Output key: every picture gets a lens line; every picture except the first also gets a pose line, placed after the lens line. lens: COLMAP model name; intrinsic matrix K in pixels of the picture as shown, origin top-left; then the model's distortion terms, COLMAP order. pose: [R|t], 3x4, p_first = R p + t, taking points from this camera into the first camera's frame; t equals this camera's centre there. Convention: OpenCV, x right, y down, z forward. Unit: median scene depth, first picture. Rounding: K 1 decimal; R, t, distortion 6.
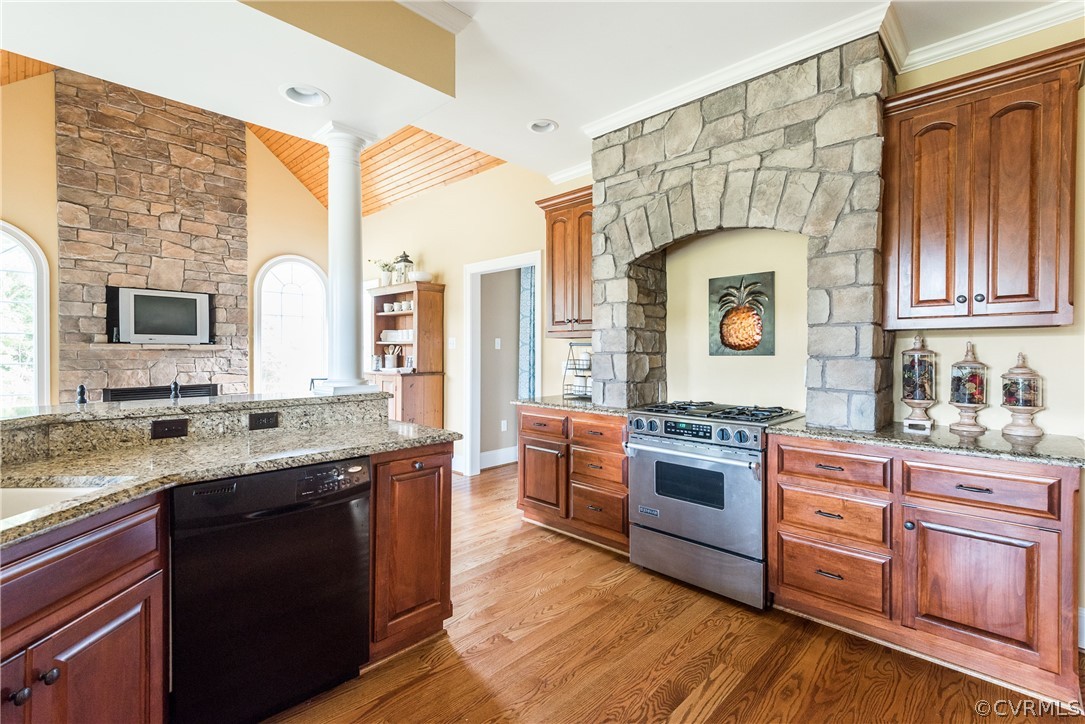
lens RADIAL K [[498.8, 0, 542.0], [0, 498.8, 358.7], [0, 0, 1]] dist [0.031324, -0.007518]
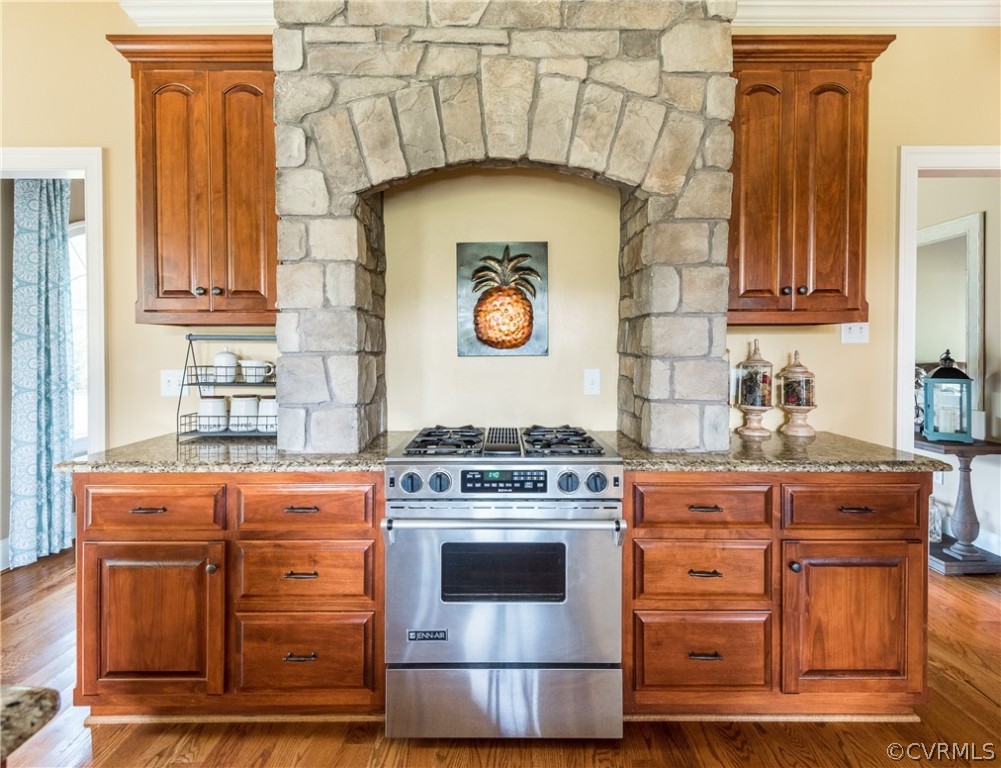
lens RADIAL K [[534.2, 0, 501.5], [0, 534.2, 358.2], [0, 0, 1]] dist [0.029741, -0.010750]
pose [[0.719030, -0.010582, 0.694898, -0.146706], [0.013015, 0.999914, 0.001760, -0.005833], [-0.694857, 0.007778, 0.719106, 0.522028]]
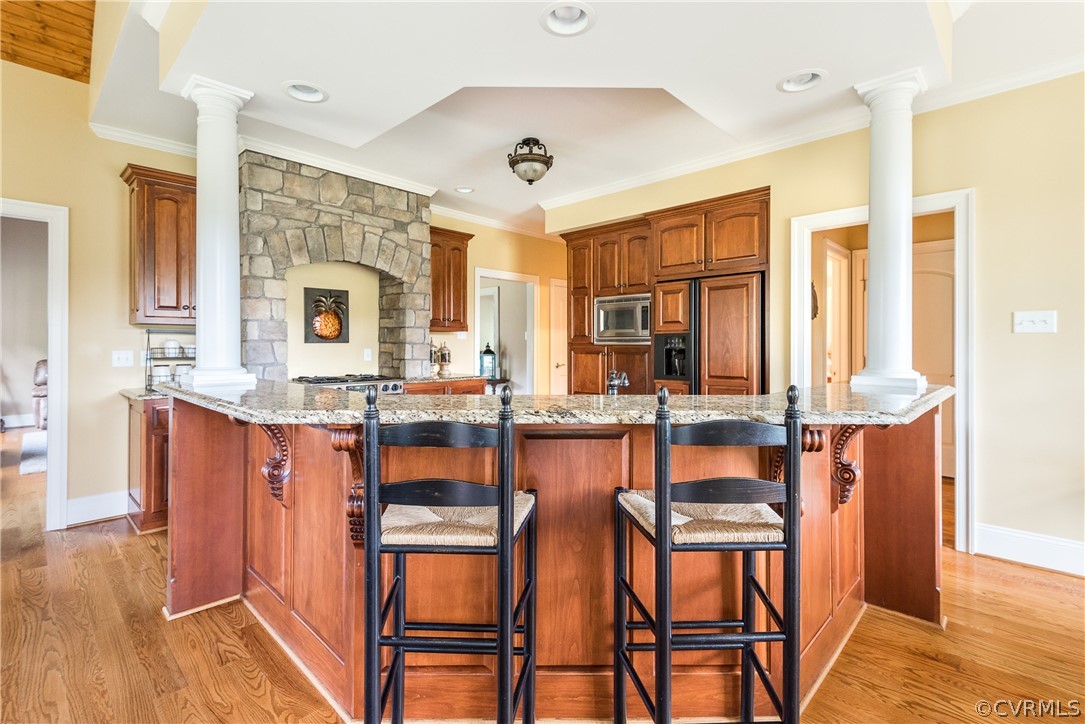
lens RADIAL K [[498.8, 0, 542.9], [0, 498.8, 347.4], [0, 0, 1]] dist [0.031324, -0.007518]
pose [[-0.002980, -0.002959, 0.999991, -1.234553], [0.017346, 0.999845, 0.003011, 0.014086], [-0.999845, 0.017355, -0.002928, 0.417781]]
